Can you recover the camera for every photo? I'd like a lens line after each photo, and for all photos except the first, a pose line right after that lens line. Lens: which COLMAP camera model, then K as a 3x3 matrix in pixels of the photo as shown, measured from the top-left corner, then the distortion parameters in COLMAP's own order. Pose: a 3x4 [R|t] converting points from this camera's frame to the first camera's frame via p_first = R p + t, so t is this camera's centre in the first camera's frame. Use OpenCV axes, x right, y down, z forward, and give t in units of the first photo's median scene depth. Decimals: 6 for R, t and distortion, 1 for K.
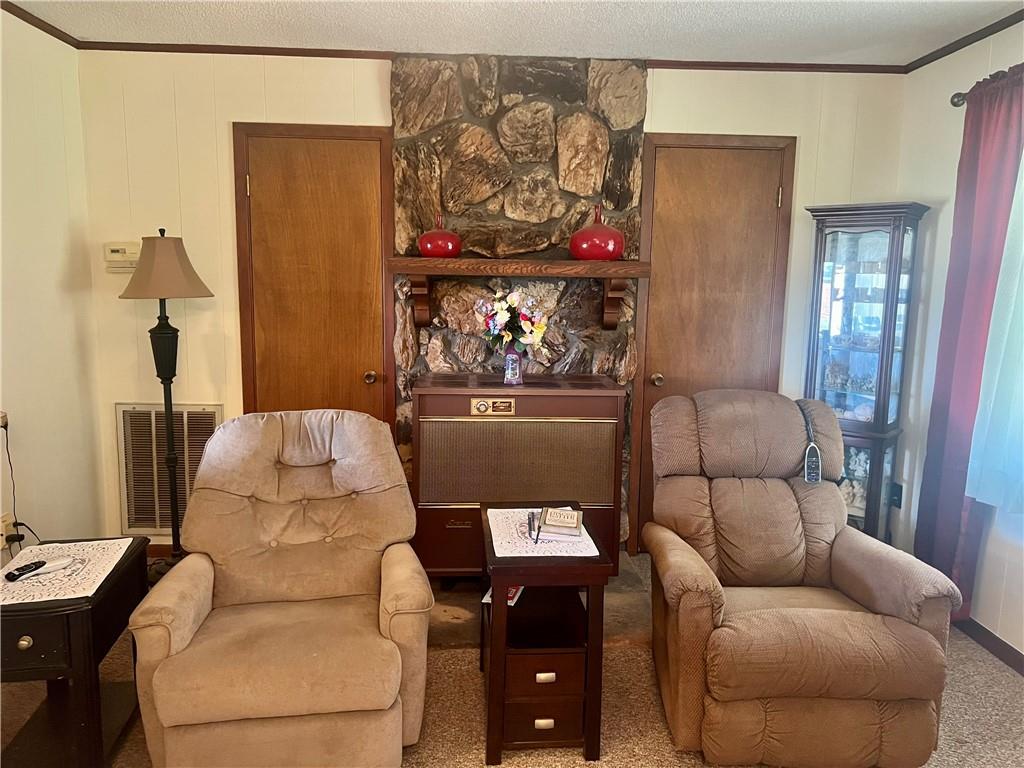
lens RADIAL K [[878.8, 0, 512.0], [0, 878.8, 384.0], [0, 0, 1]] dist [-0.003448, -0.004202]
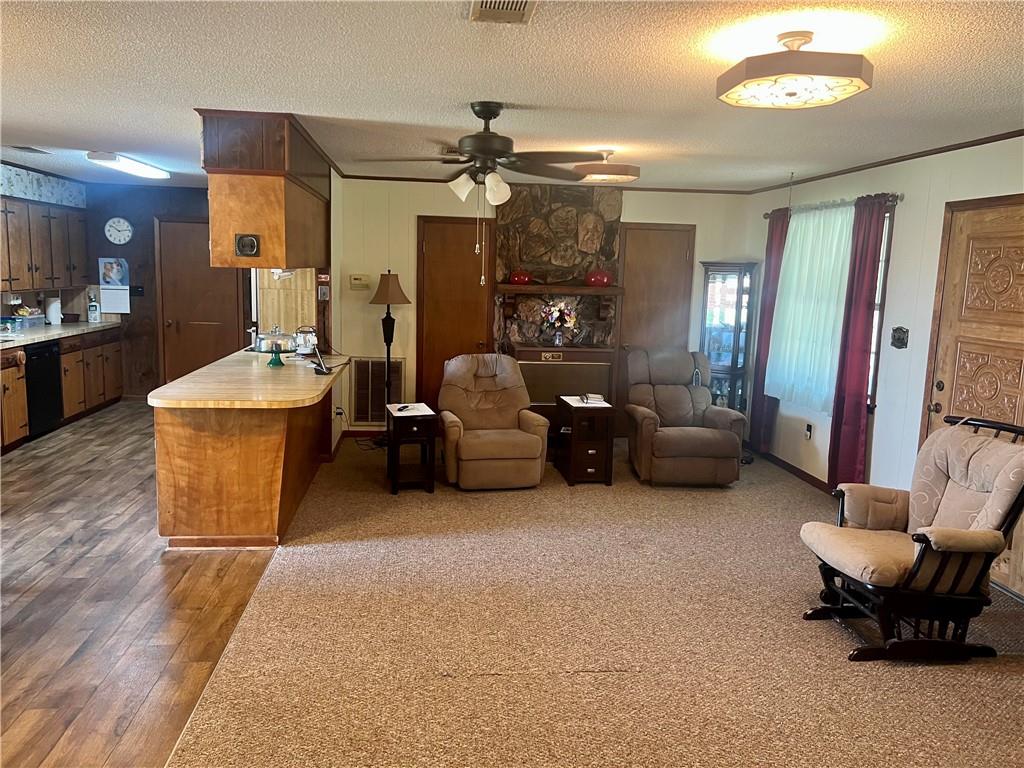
lens RADIAL K [[804.3, 0, 512.0], [0, 804.3, 384.0], [0, 0, 1]] dist [0.004571, -0.001660]
pose [[0.998382, 0.001788, 0.056840, -0.203637], [-0.002670, 0.999877, 0.015439, 0.055754], [-0.056805, -0.015566, 0.998264, -0.834909]]
